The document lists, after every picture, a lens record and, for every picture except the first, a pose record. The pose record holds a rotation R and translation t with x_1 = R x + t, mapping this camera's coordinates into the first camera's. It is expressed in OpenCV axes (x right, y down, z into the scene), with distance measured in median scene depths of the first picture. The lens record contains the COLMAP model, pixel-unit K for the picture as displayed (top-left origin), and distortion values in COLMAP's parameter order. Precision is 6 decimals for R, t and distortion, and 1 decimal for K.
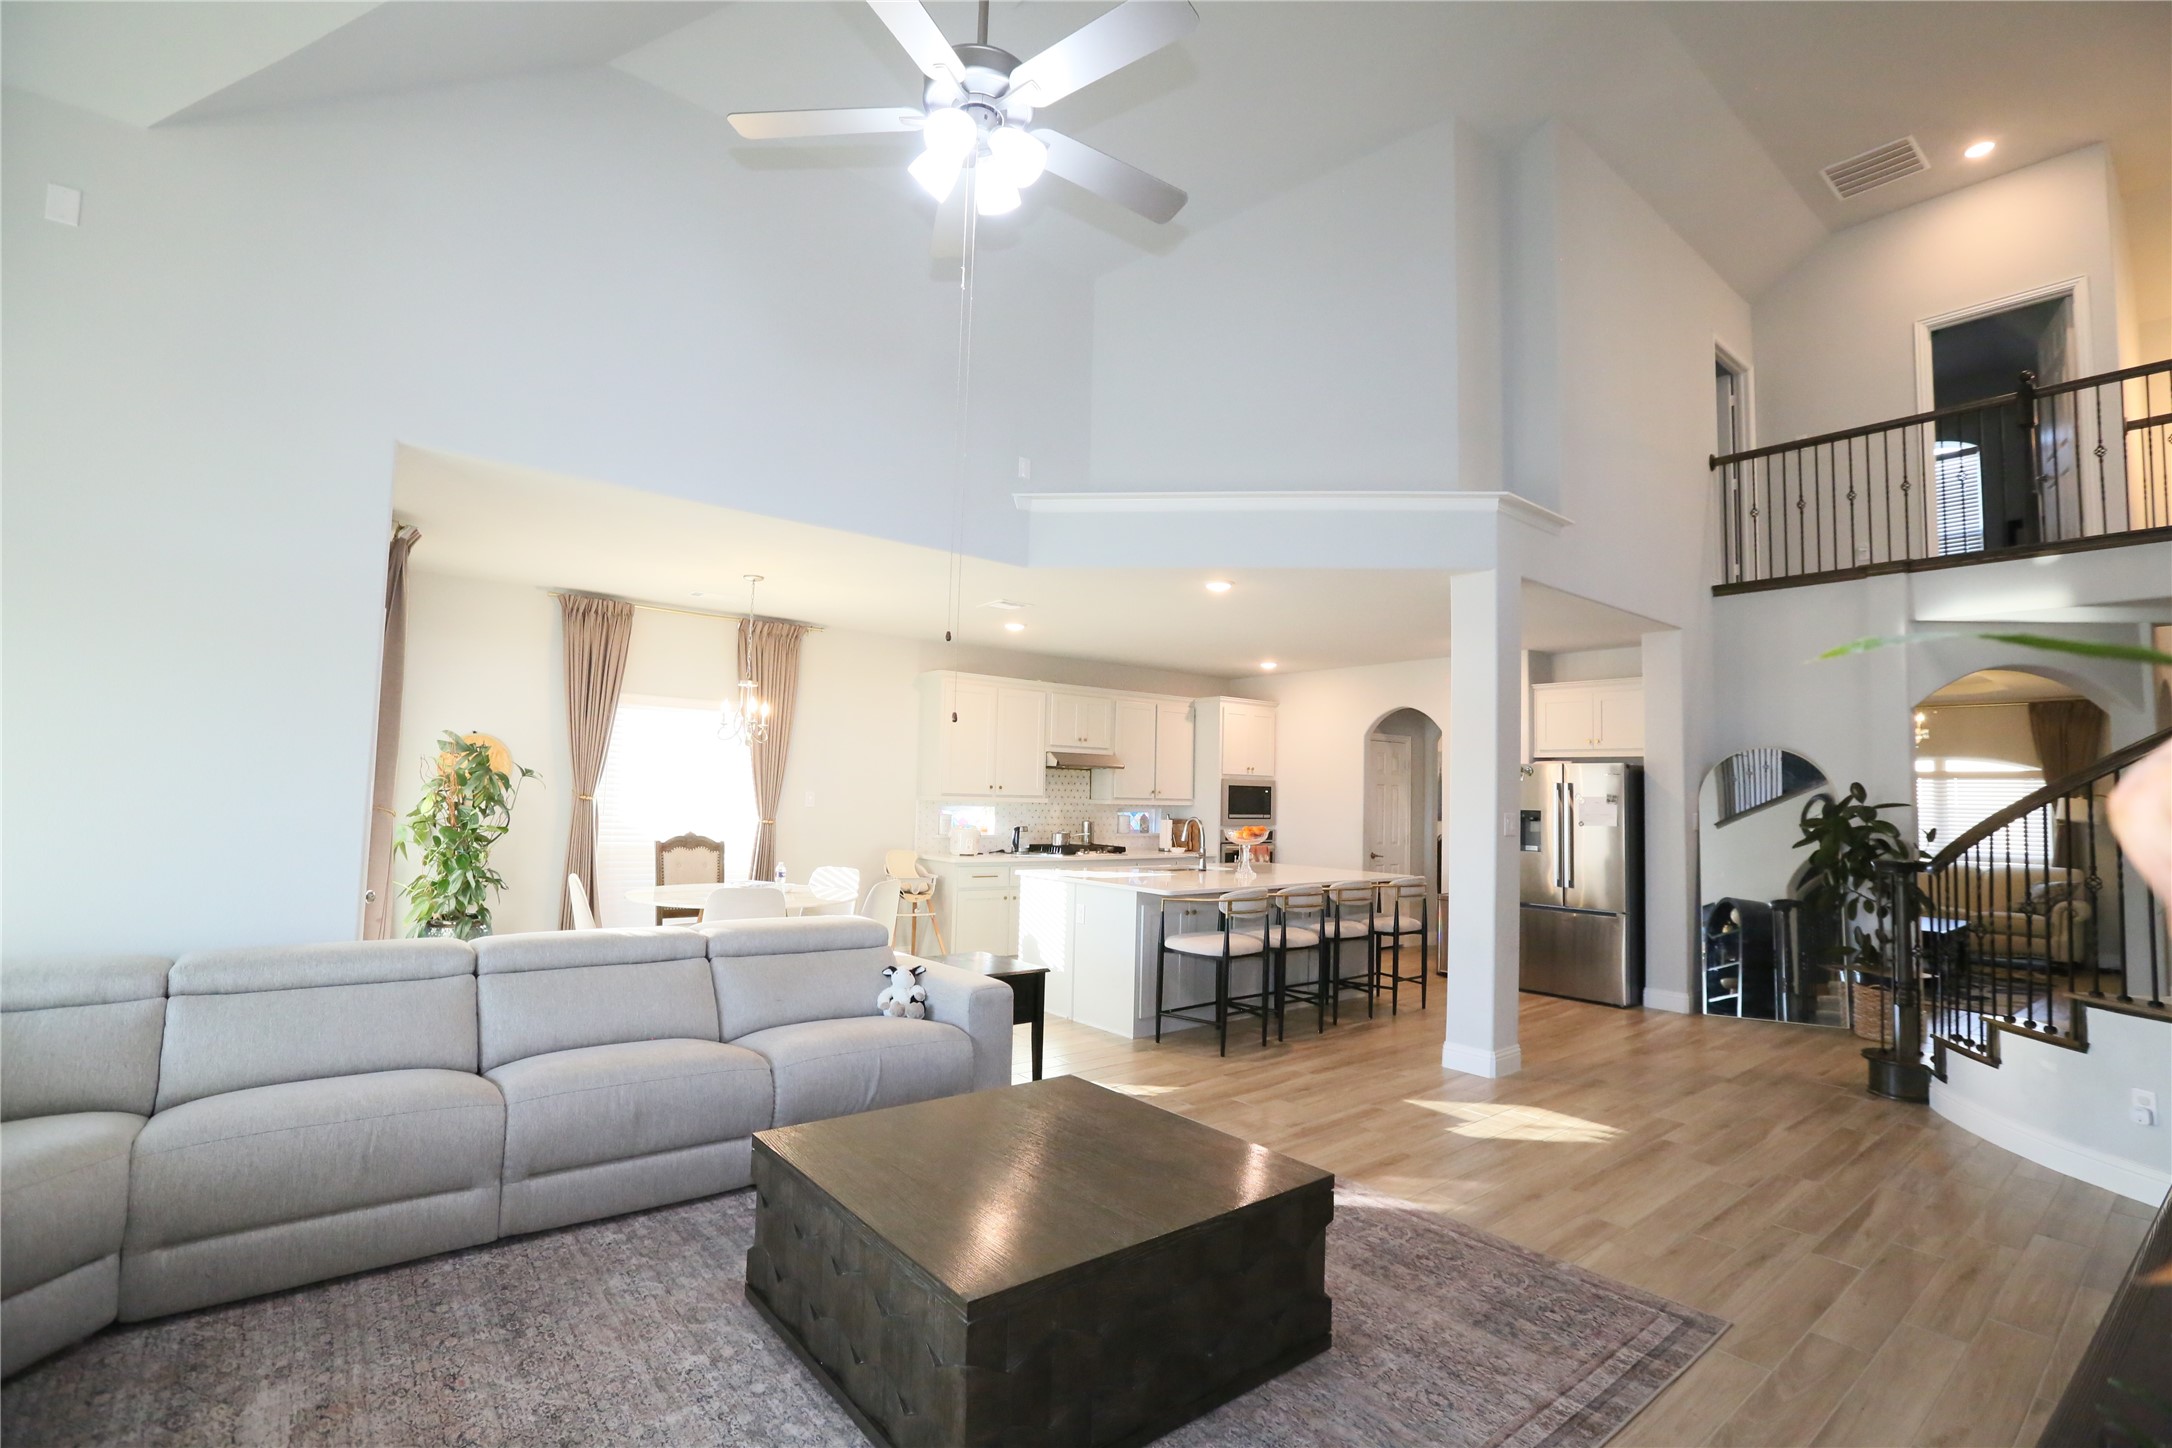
lens RADIAL K [[987.7, 0, 1088.3], [0, 987.7, 724.9], [0, 0, 1]] dist [-0.053230, 0.023328]
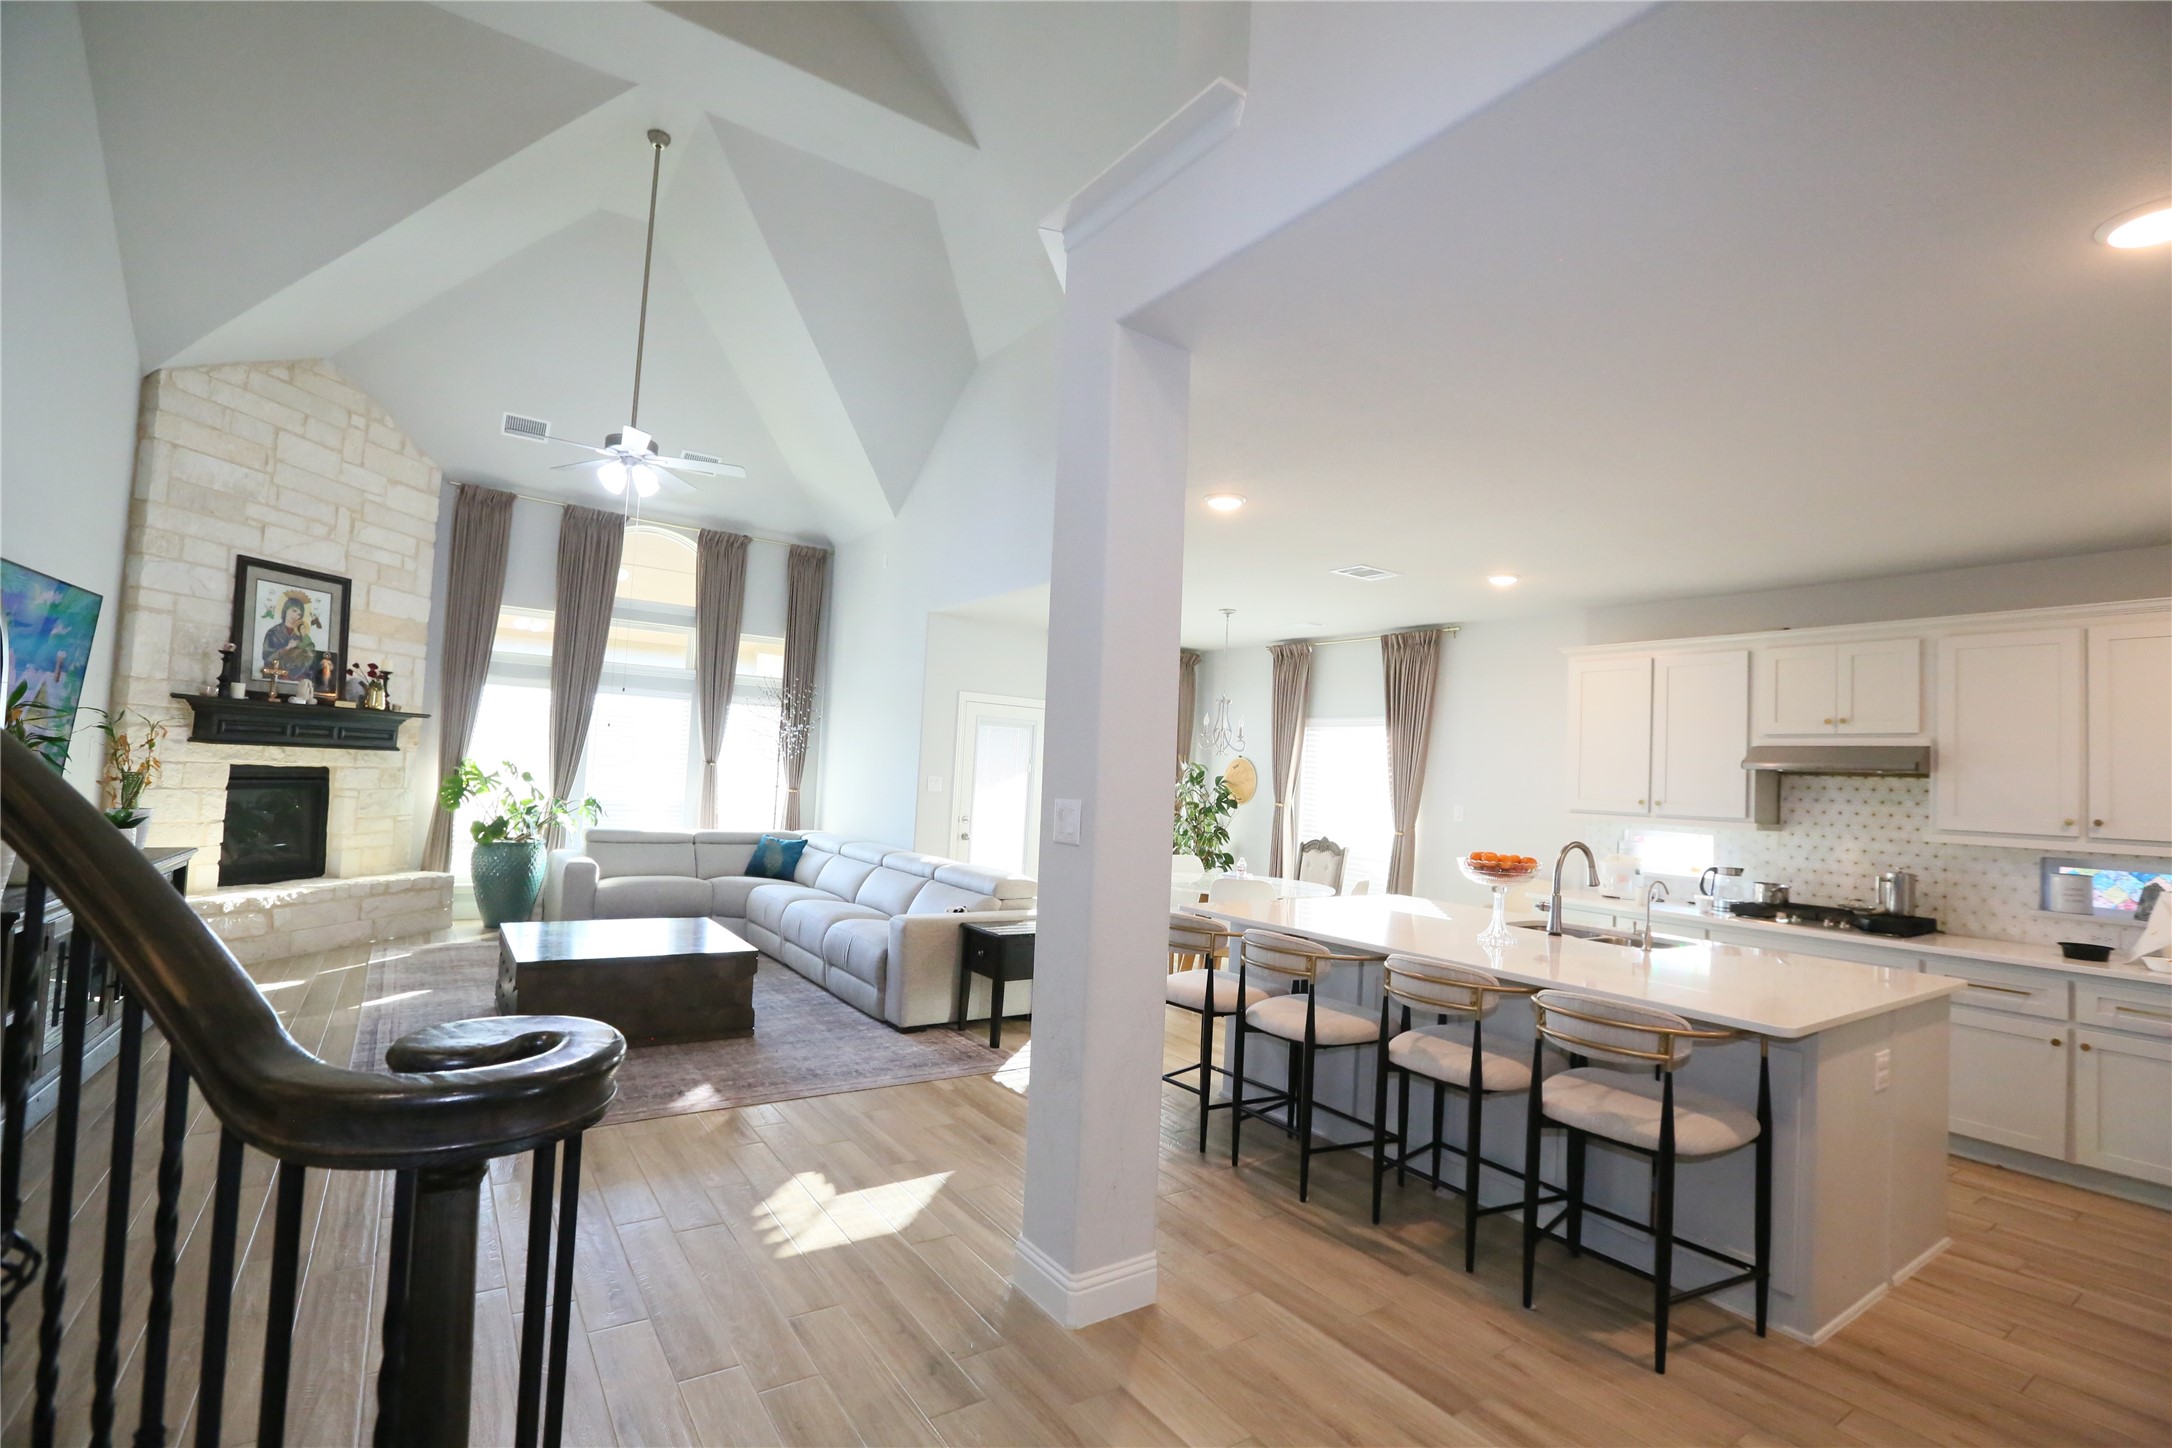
lens RADIAL K [[987.7, 0, 1088.3], [0, 987.7, 724.9], [0, 0, 1]] dist [-0.053230, 0.023328]
pose [[-0.079984, -0.083817, -0.993266, 1.280012], [0.018128, 0.996171, -0.085522, 0.127910], [0.996631, -0.024847, -0.078158, 1.421125]]
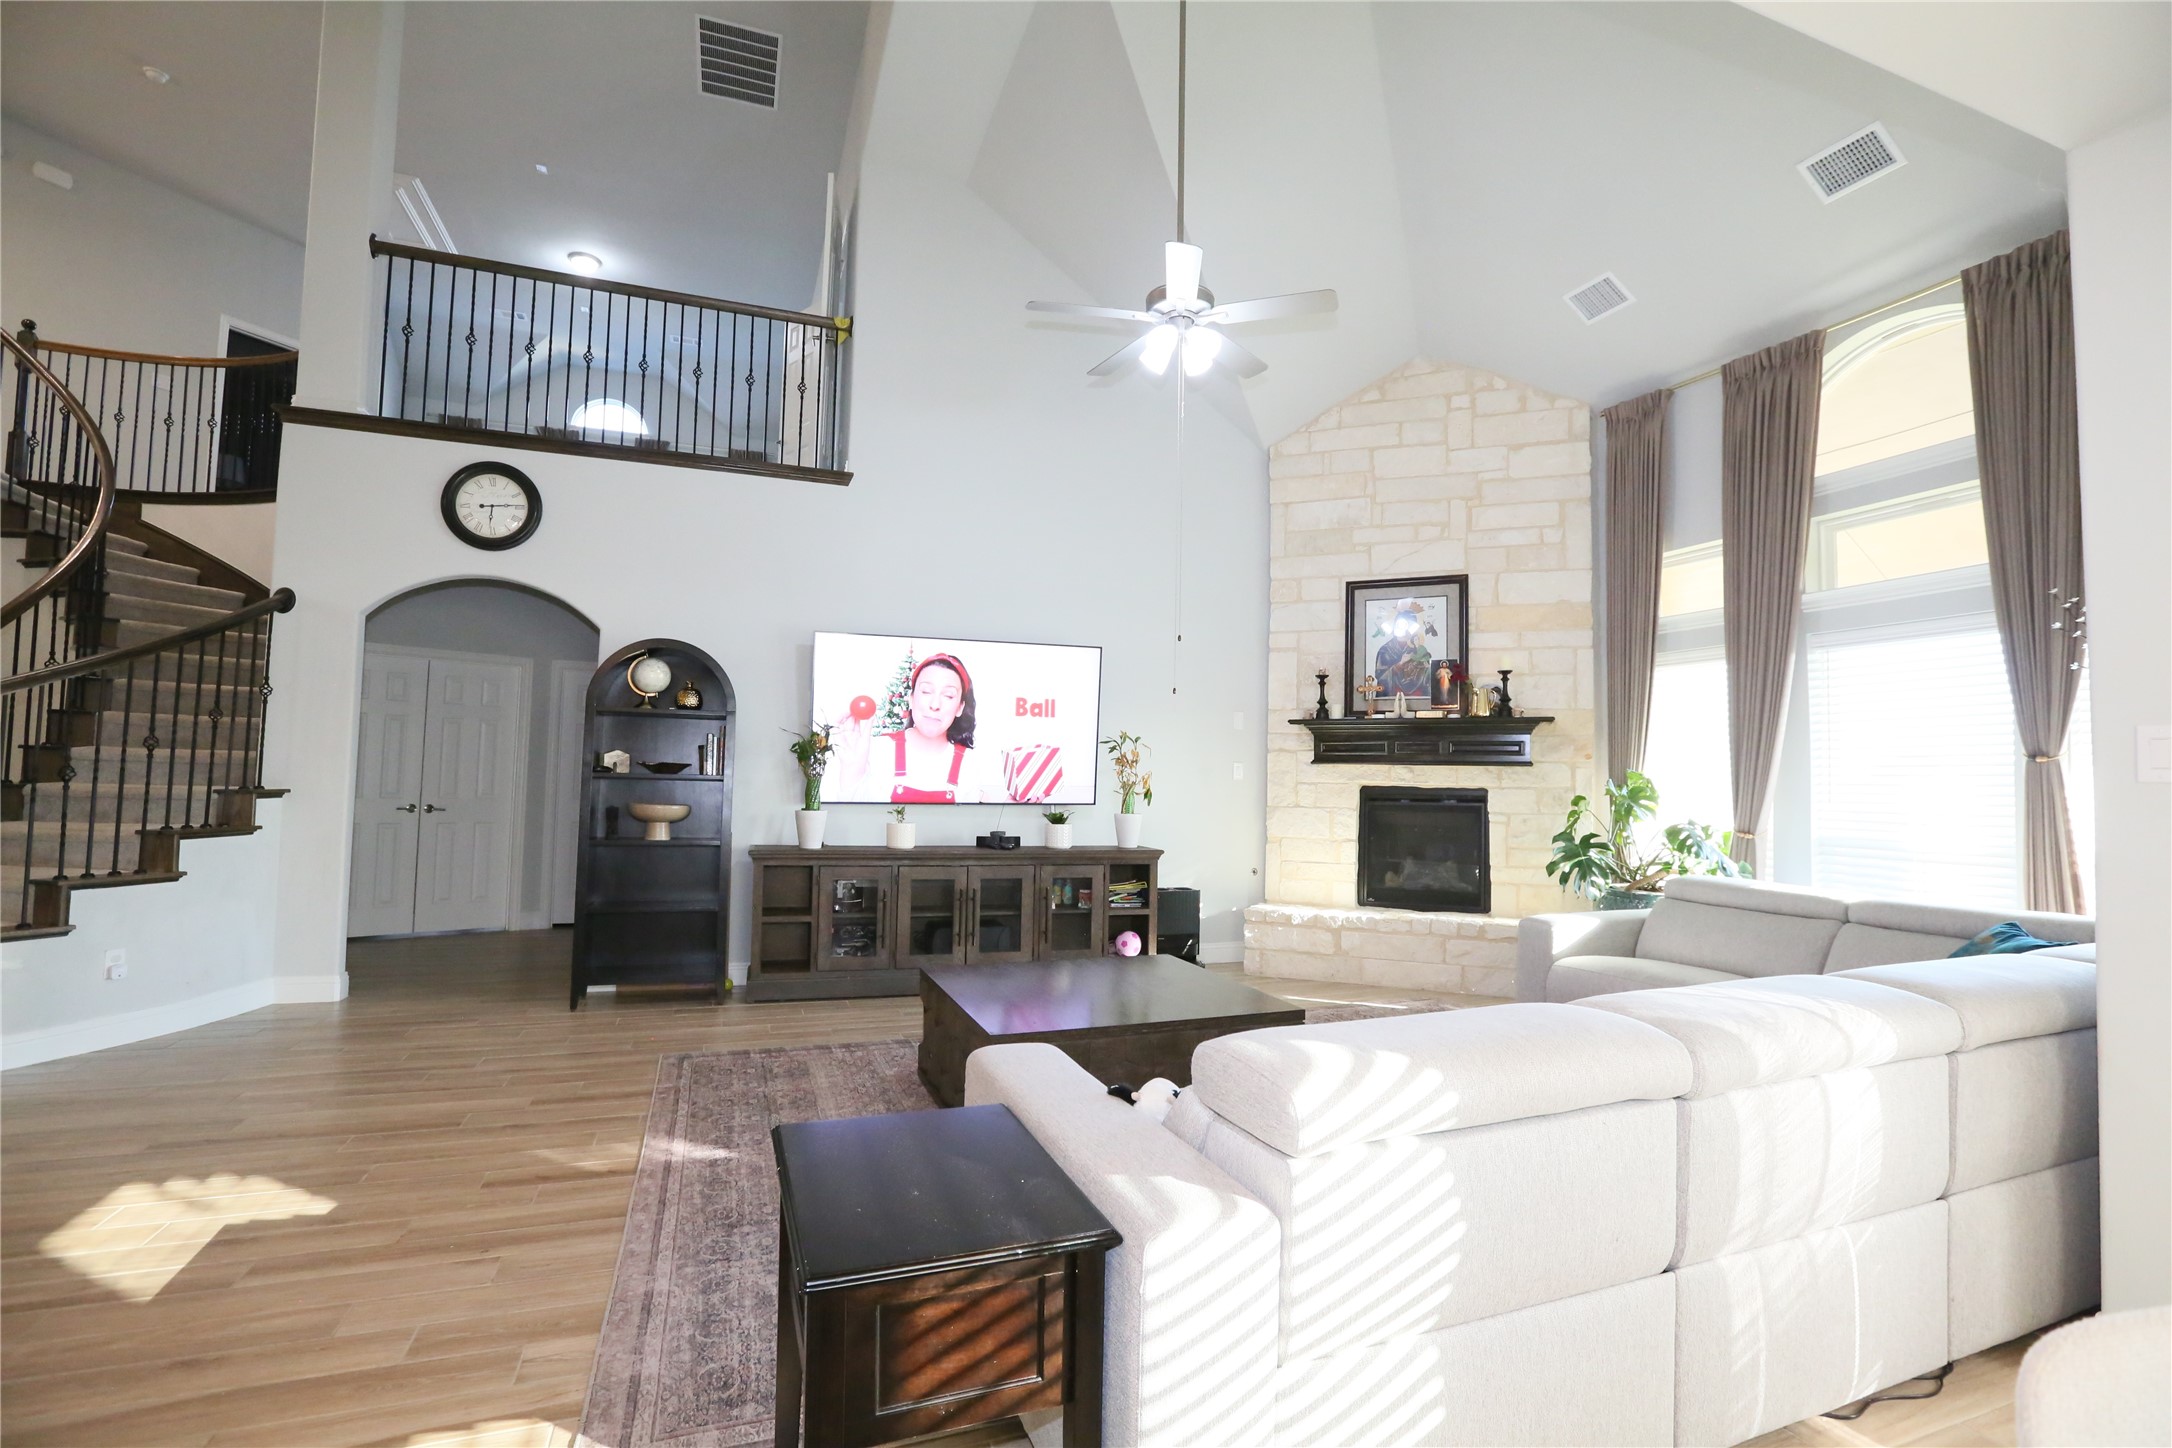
lens RADIAL K [[987.7, 0, 1088.3], [0, 987.7, 724.9], [0, 0, 1]] dist [-0.053230, 0.023328]
pose [[-0.948334, -0.030048, 0.315848, -0.325320], [-0.068890, 0.991256, -0.112540, 0.149643], [-0.309704, -0.128485, -0.942112, 1.603243]]
